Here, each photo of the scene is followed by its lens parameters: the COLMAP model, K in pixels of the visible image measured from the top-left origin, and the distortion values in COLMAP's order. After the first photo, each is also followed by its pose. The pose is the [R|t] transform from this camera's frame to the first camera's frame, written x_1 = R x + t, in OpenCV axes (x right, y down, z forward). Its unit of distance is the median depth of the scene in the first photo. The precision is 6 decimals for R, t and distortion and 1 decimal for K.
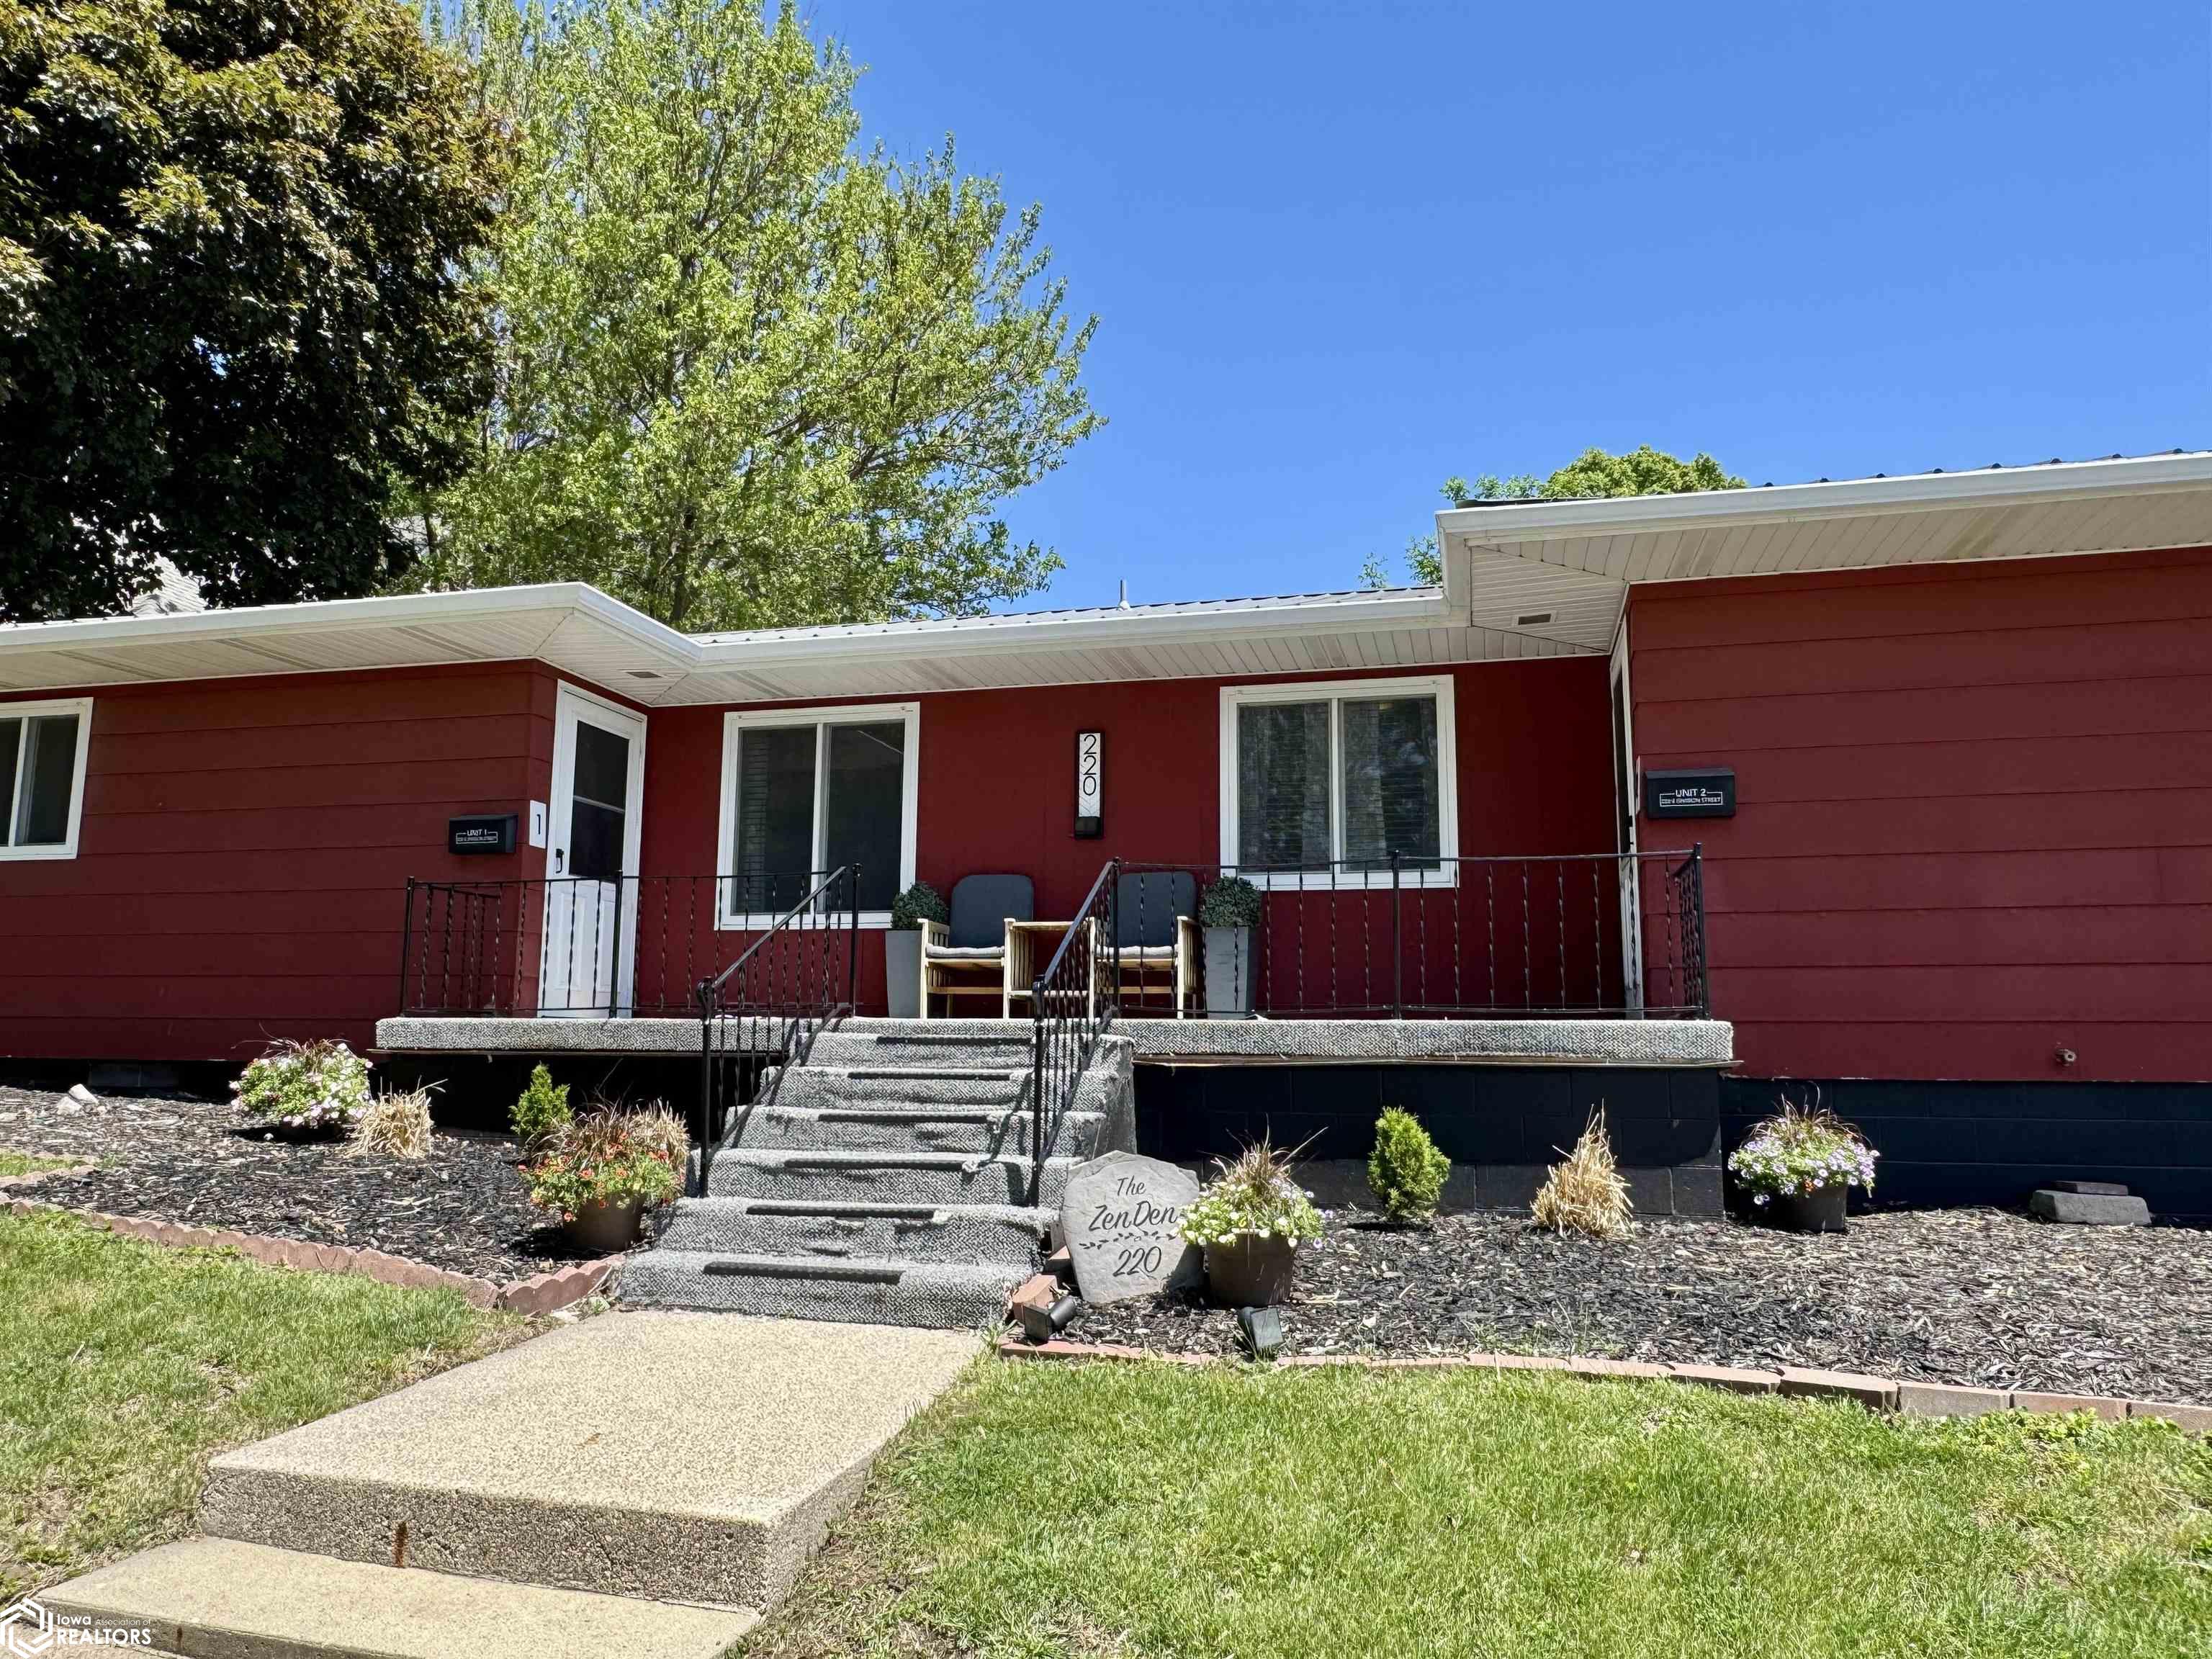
lens RADIAL K [[1474.7, 0, 1097.6], [0, 1474.7, 849.5], [0, 0, 1]] dist [-0.004762, 0.000116]
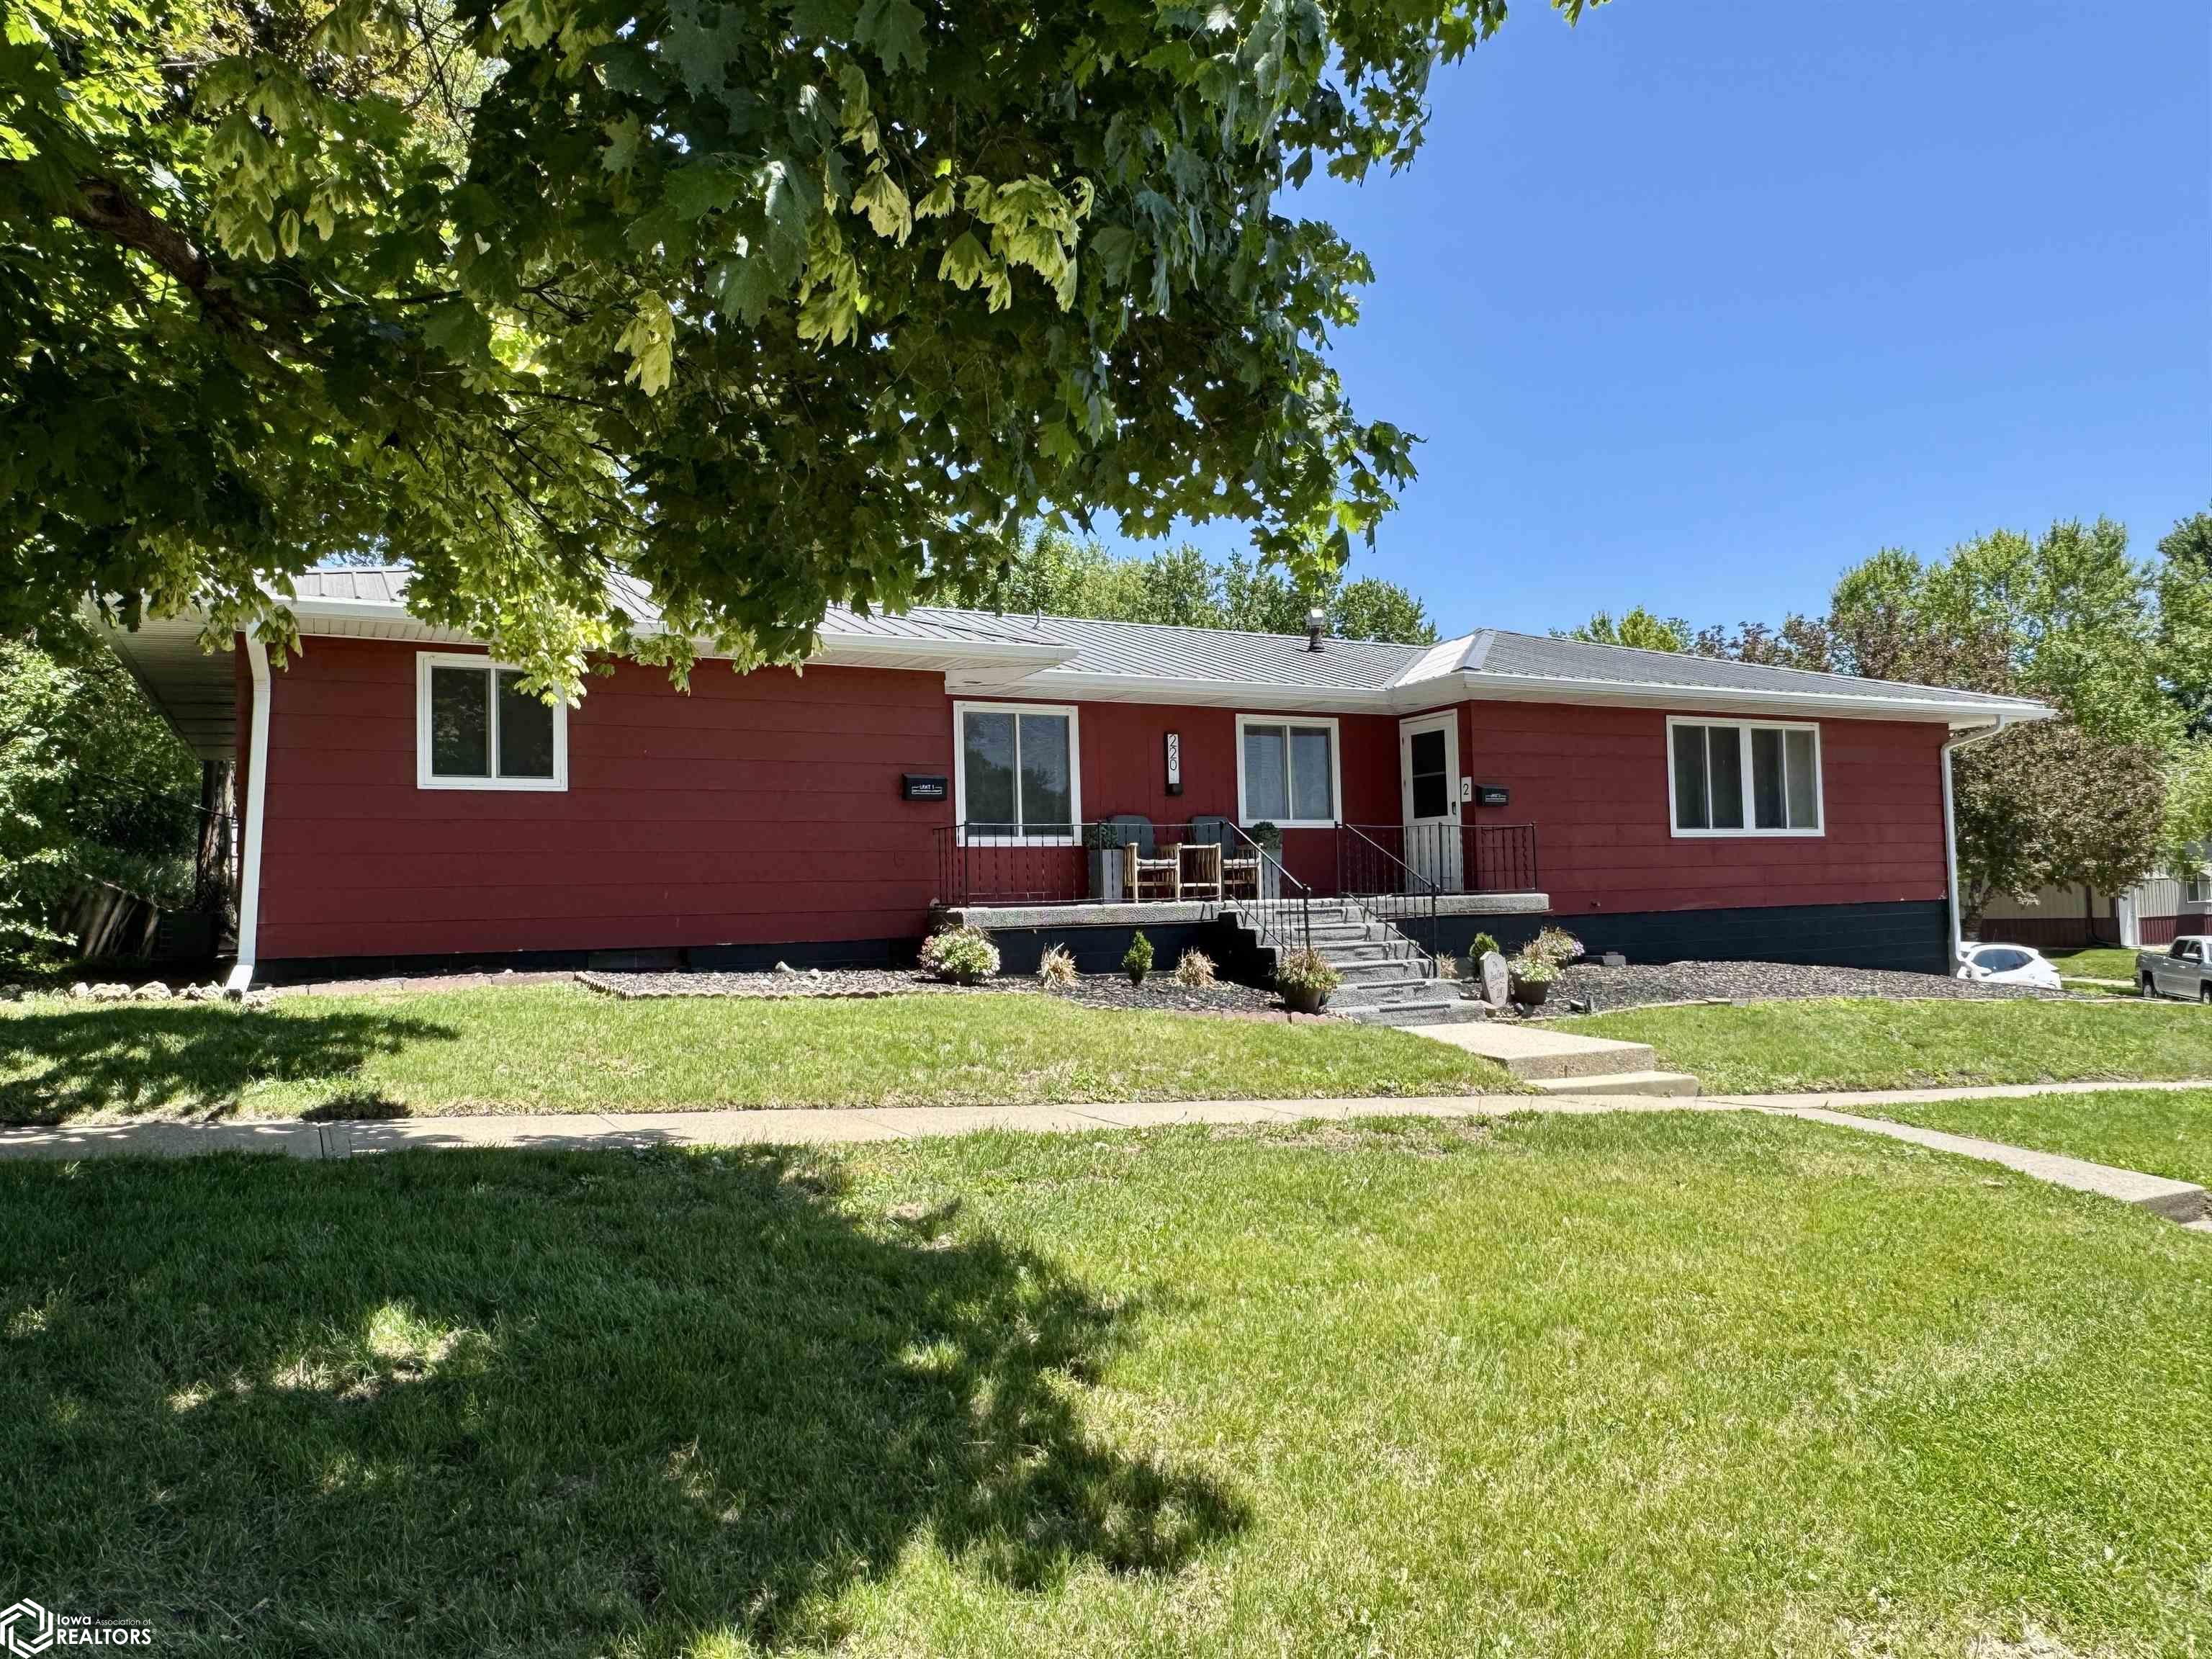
lens RADIAL K [[1479.4, 0, 1084.6], [0, 1479.4, 840.3], [0, 0, 1]] dist [-0.005025, 0.001712]
pose [[0.747083, 0.000979, 0.664730, -1.467462], [-0.060000, 0.996016, 0.065965, -0.074737], [-0.662018, -0.089165, 0.744165, -0.277747]]
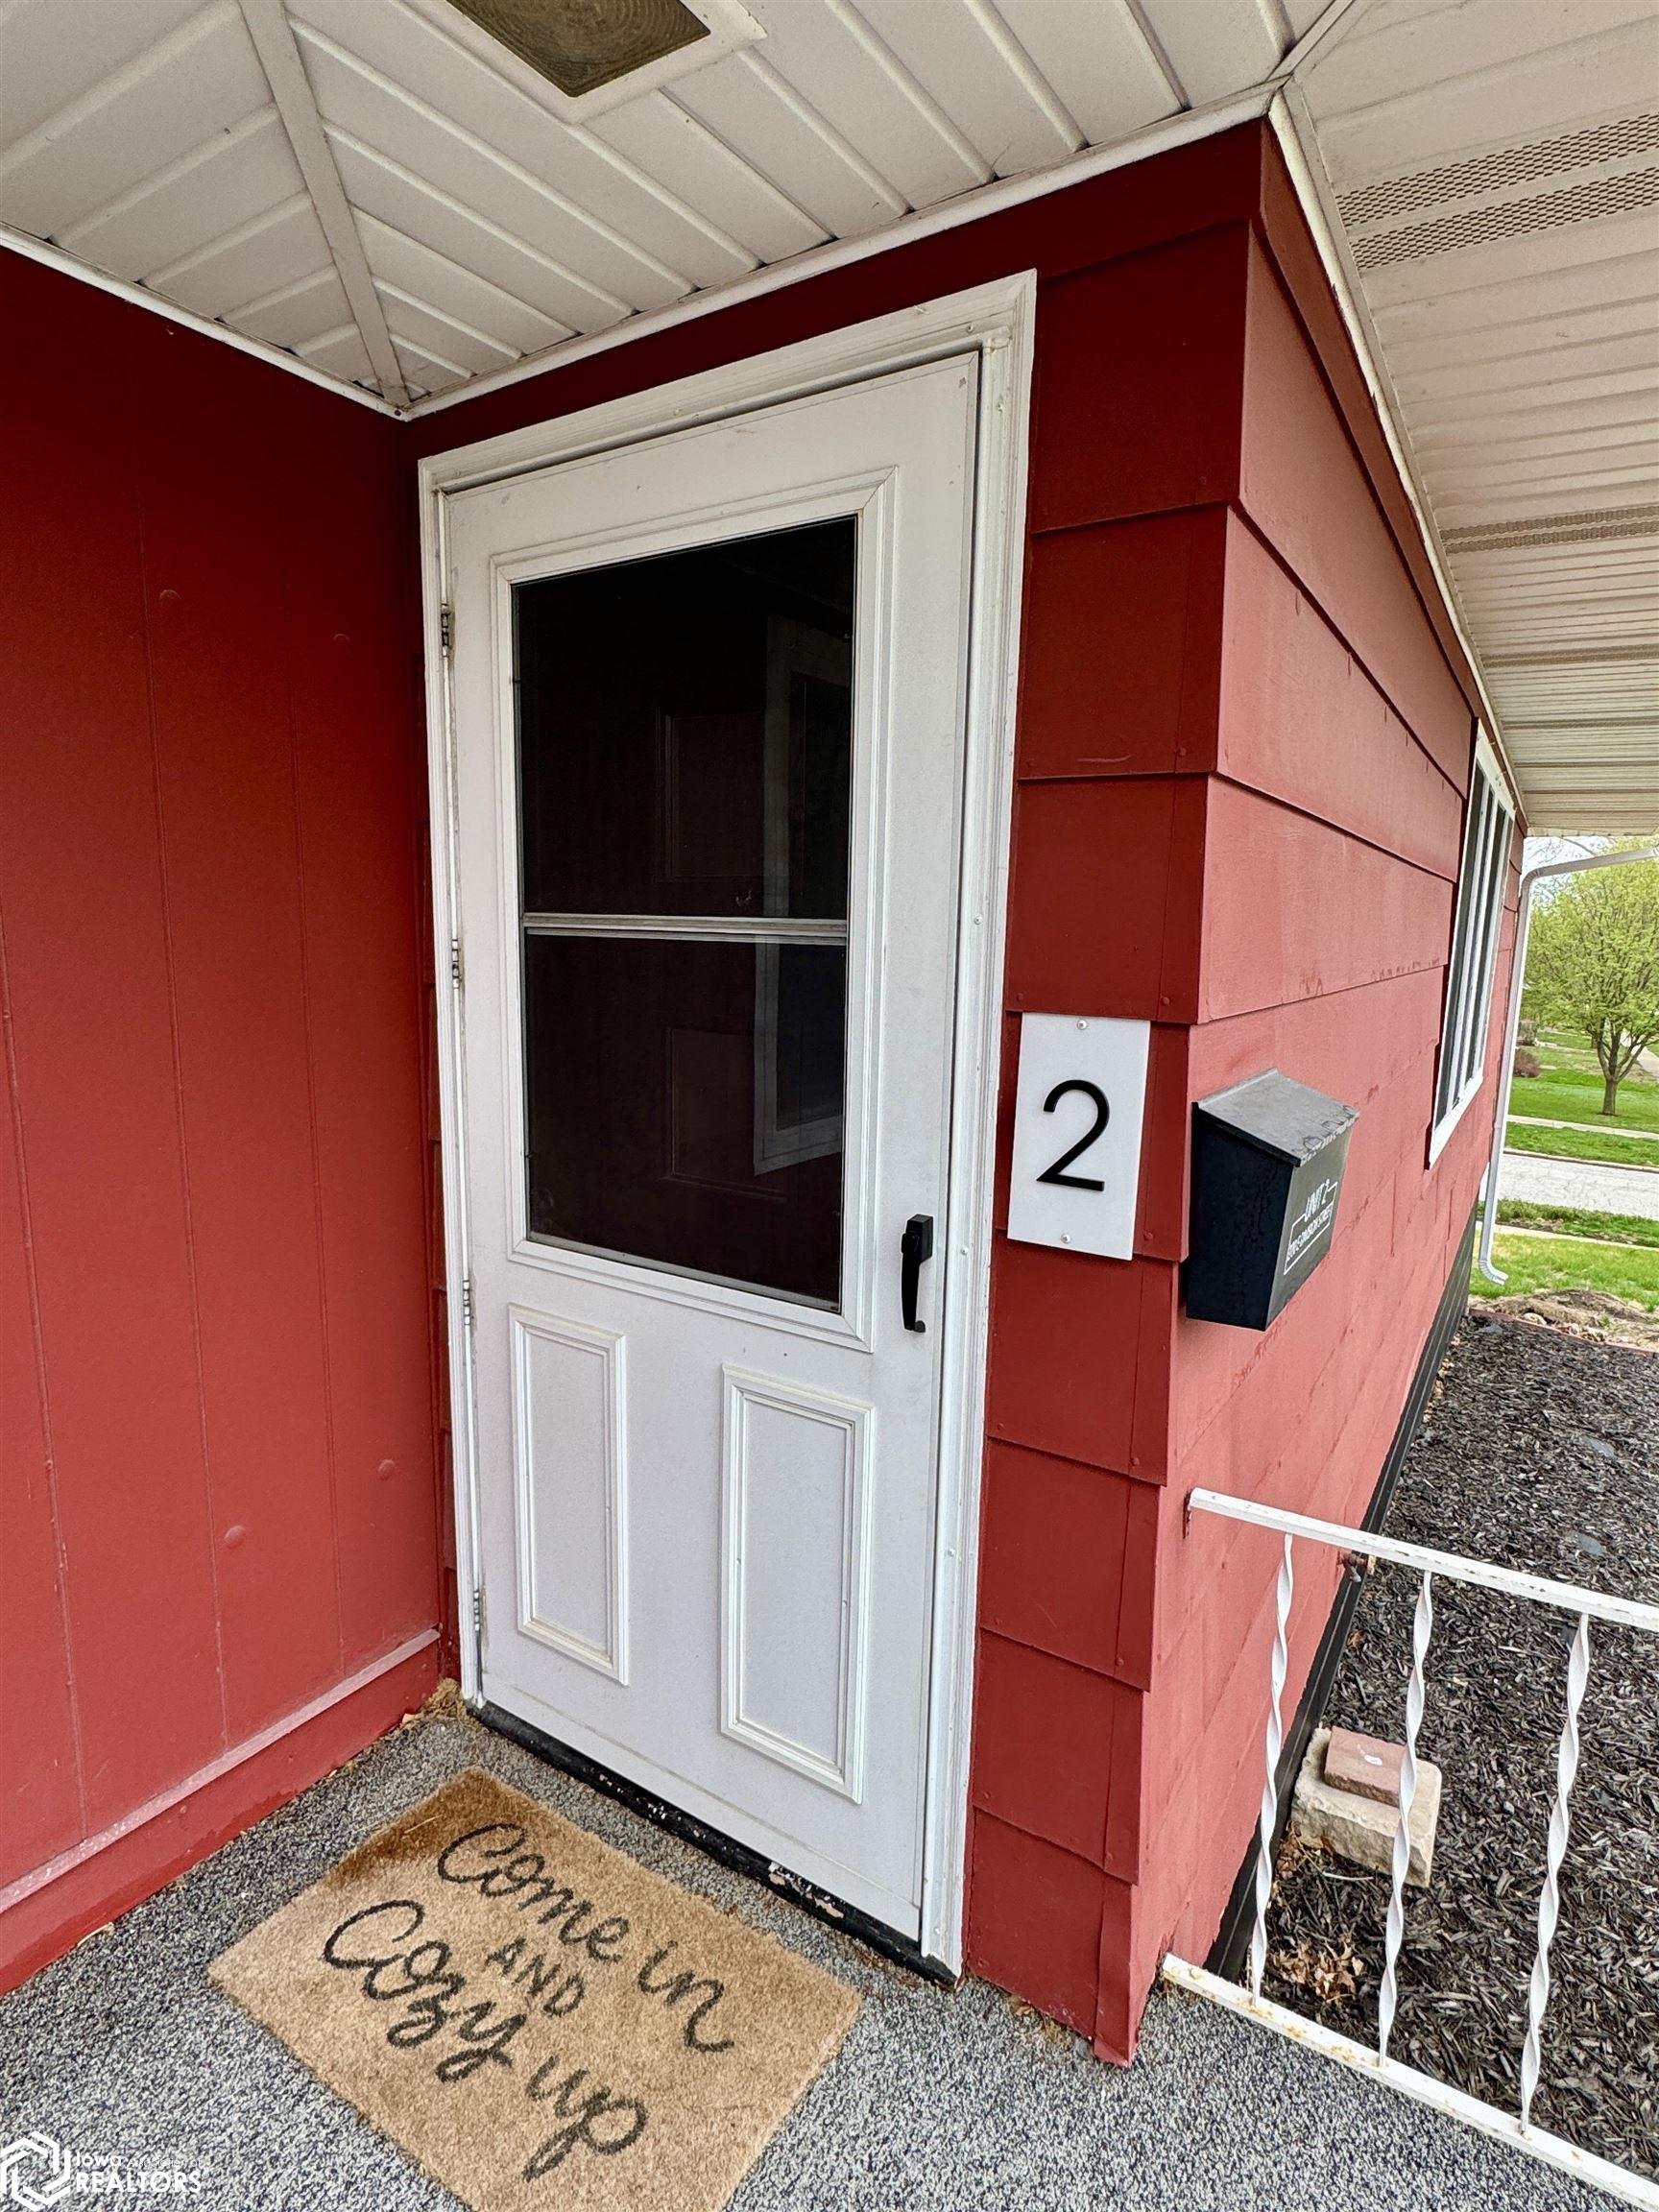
lens RADIAL K [[1146.8, 0, 829.5], [0, 1146.8, 1106.0], [0, 0, 1]] dist [-0.001147, 0.001008]
pose [[0.317049, -0.150029, 0.936467, 0.176986], [-0.153098, 0.966362, 0.206651, -0.074132], [-0.935971, -0.208889, 0.283415, 0.927481]]
